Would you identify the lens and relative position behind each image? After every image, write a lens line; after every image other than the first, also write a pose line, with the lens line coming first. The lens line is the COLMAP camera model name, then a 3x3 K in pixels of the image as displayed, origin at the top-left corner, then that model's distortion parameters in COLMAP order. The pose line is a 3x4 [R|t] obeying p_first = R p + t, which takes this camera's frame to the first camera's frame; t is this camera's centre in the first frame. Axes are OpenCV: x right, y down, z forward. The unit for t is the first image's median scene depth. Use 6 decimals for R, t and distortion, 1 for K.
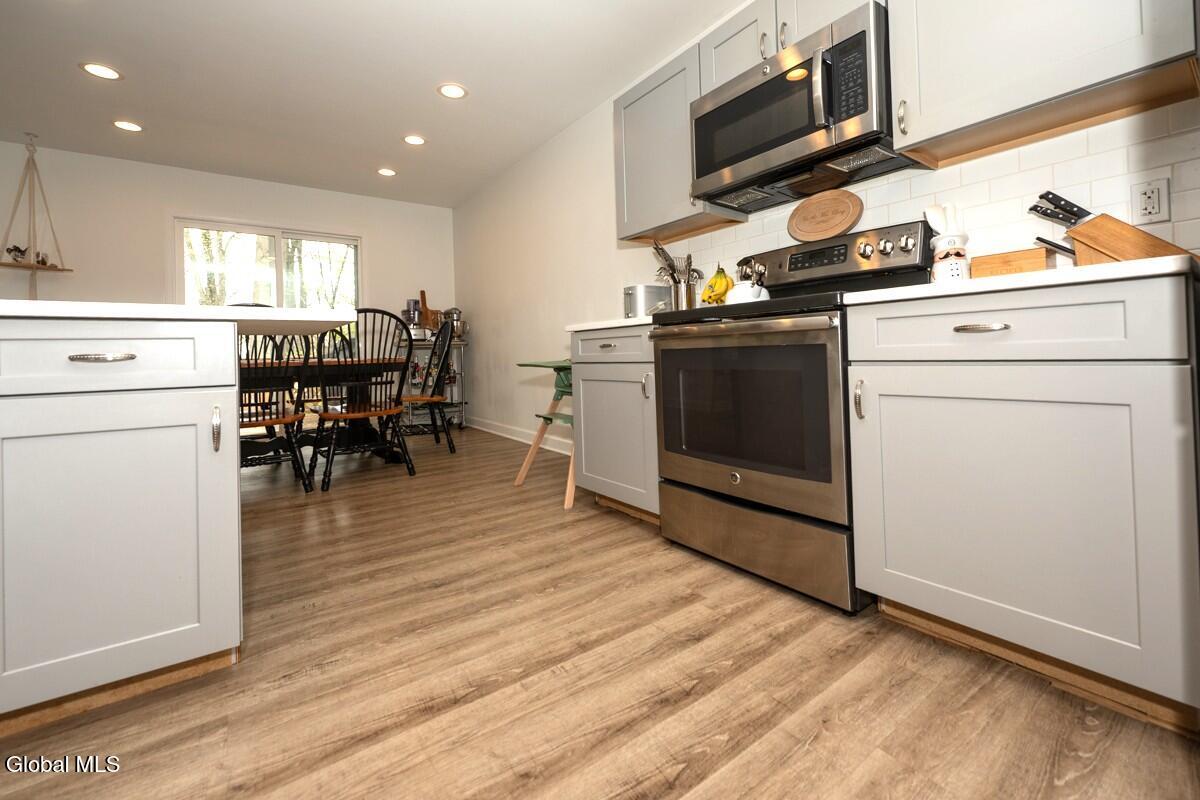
lens RADIAL K [[496.0, 0, 591.6], [0, 496.0, 397.9], [0, 0, 1]] dist [0.000082, -0.000067]
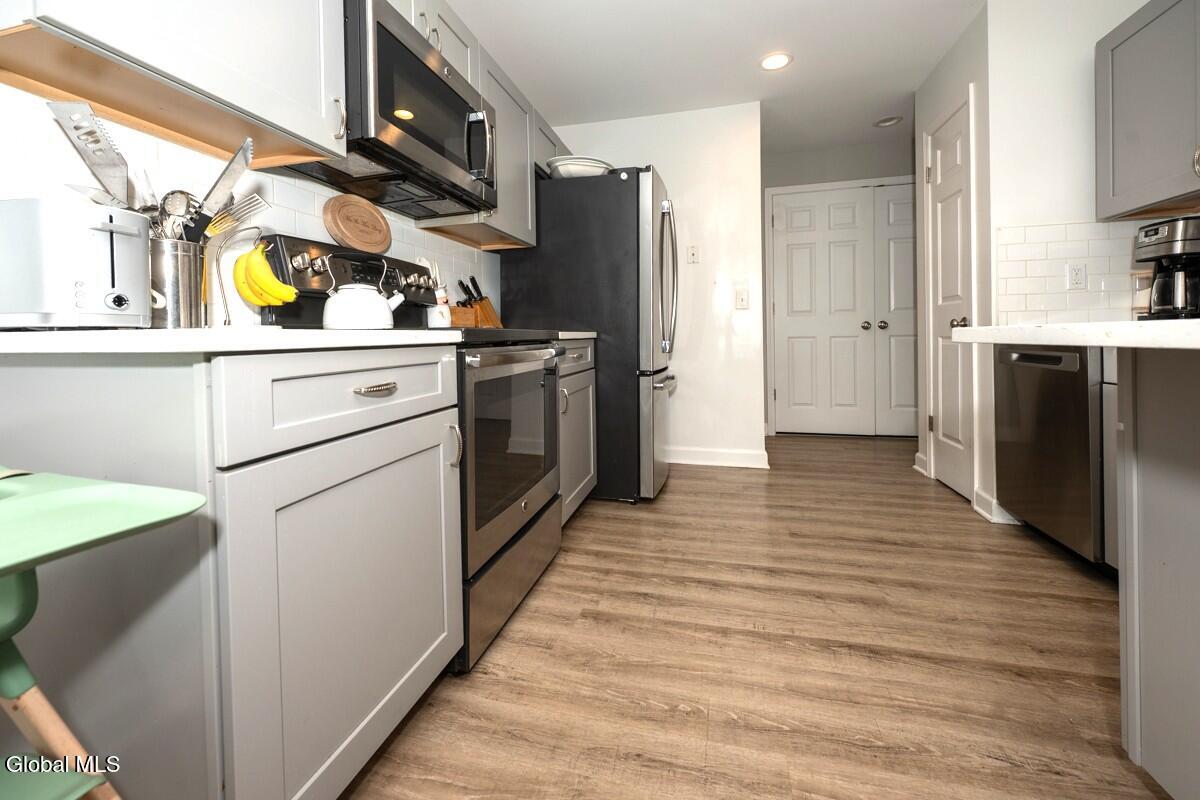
lens RADIAL K [[496.0, 0, 591.6], [0, 496.0, 397.9], [0, 0, 1]] dist [0.000082, -0.000067]
pose [[-0.646332, -0.058626, 0.760801, -0.661867], [0.101261, 0.981636, 0.161669, -0.246167], [-0.756307, 0.181531, -0.628526, 1.861993]]
